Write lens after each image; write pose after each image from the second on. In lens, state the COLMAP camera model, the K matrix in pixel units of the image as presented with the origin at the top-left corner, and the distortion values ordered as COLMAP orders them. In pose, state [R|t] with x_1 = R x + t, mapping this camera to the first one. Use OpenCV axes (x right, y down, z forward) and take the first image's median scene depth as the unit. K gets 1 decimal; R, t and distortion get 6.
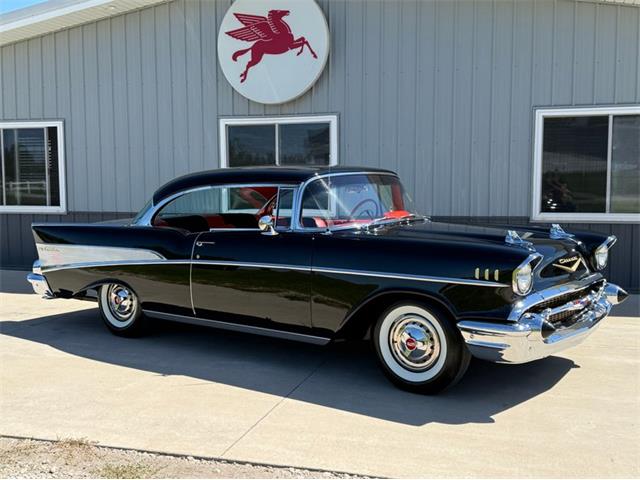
lens RADIAL K [[749.4, 0, 320.0], [0, 749.4, 240.0], [0, 0, 1]] dist [0.206443, -0.467917]
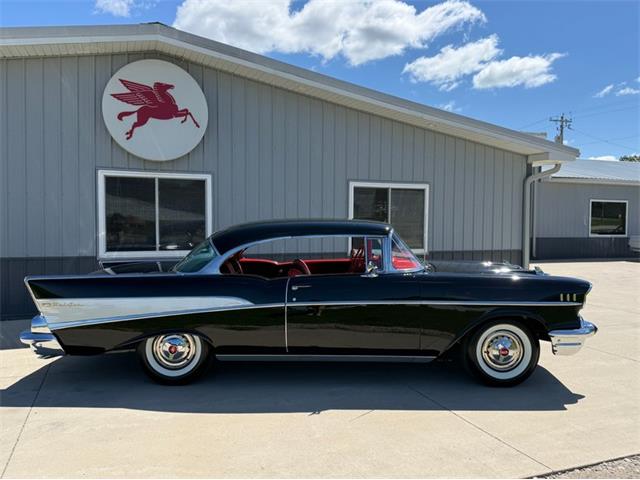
lens RADIAL K [[510.7, 0, 320.0], [0, 510.7, 240.0], [0, 0, 1]] dist [0.118582, -0.218719]
pose [[0.786480, -0.011380, 0.617512, -0.478060], [0.038188, 0.998813, -0.030231, -0.033235], [-0.616435, 0.047357, 0.785981, 0.300869]]
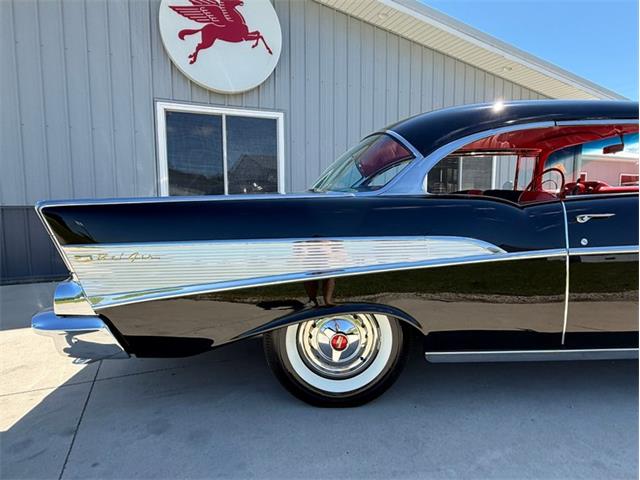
lens RADIAL K [[371.3, 0, 320.0], [0, 371.3, 240.0], [0, 0, 1]] dist [-0.007624, -0.000812]
pose [[0.767846, -0.063514, 0.637478, -0.386129], [0.050610, 0.997977, 0.038472, 0.000597], [-0.638632, 0.002722, 0.769507, 0.730508]]
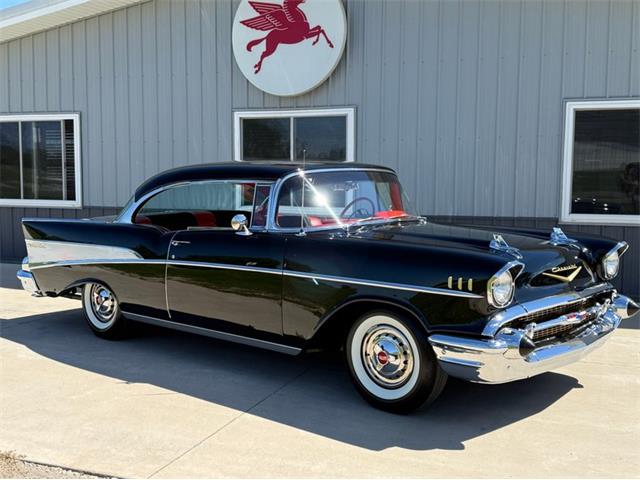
lens RADIAL K [[761.2, 0, 320.0], [0, 761.2, 240.0], [0, 0, 1]] dist [0.206602, -0.503183]
pose [[0.996856, 0.015747, -0.077652, 0.075523], [-0.015429, 0.999870, 0.004693, -0.004797], [0.077716, -0.003480, 0.996969, 0.048705]]
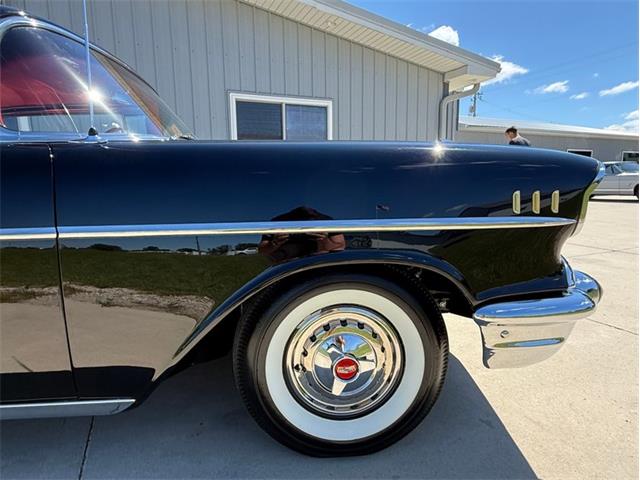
lens RADIAL K [[371.3, 0, 320.0], [0, 371.3, 240.0], [0, 0, 1]] dist [-0.007624, -0.000812]
pose [[0.753225, -0.105397, 0.649264, -0.021562], [0.062349, 0.994075, 0.089038, 0.024115], [-0.654801, -0.026585, 0.755333, 0.553719]]
